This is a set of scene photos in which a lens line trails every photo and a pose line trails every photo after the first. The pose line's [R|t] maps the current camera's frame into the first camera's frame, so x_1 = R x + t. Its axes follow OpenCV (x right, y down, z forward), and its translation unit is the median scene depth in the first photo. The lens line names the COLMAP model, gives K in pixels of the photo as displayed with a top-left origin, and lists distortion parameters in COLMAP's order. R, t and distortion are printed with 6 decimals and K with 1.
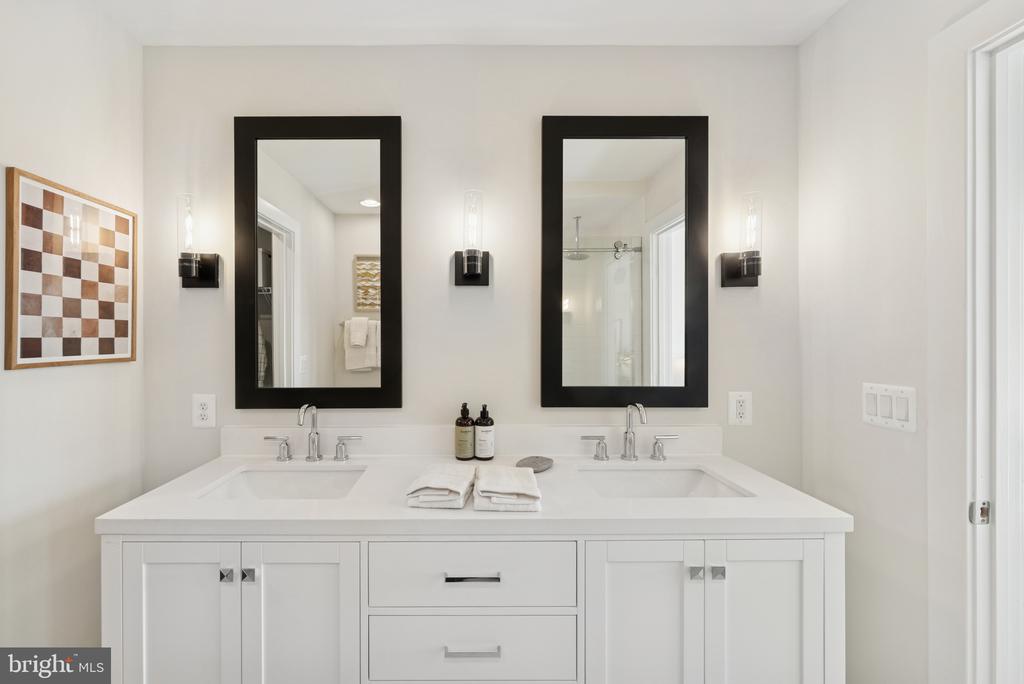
lens RADIAL K [[415.3, 0, 509.5], [0, 415.3, 339.7], [0, 0, 1]] dist [0.002974, -0.001707]
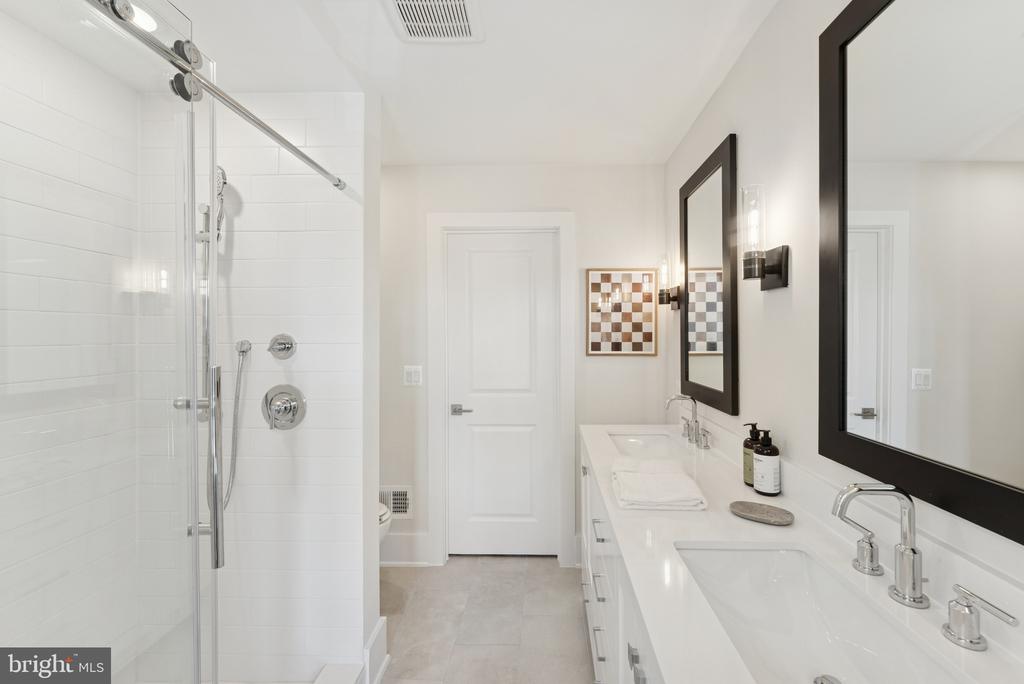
lens RADIAL K [[415.3, 0, 514.1], [0, 415.3, 335.0], [0, 0, 1]] dist [0.002974, -0.001707]
pose [[-0.070676, 0.004376, -0.997490, 0.933121], [-0.007645, 0.999959, 0.004929, -0.042813], [0.997470, 0.007974, -0.070640, 0.615083]]
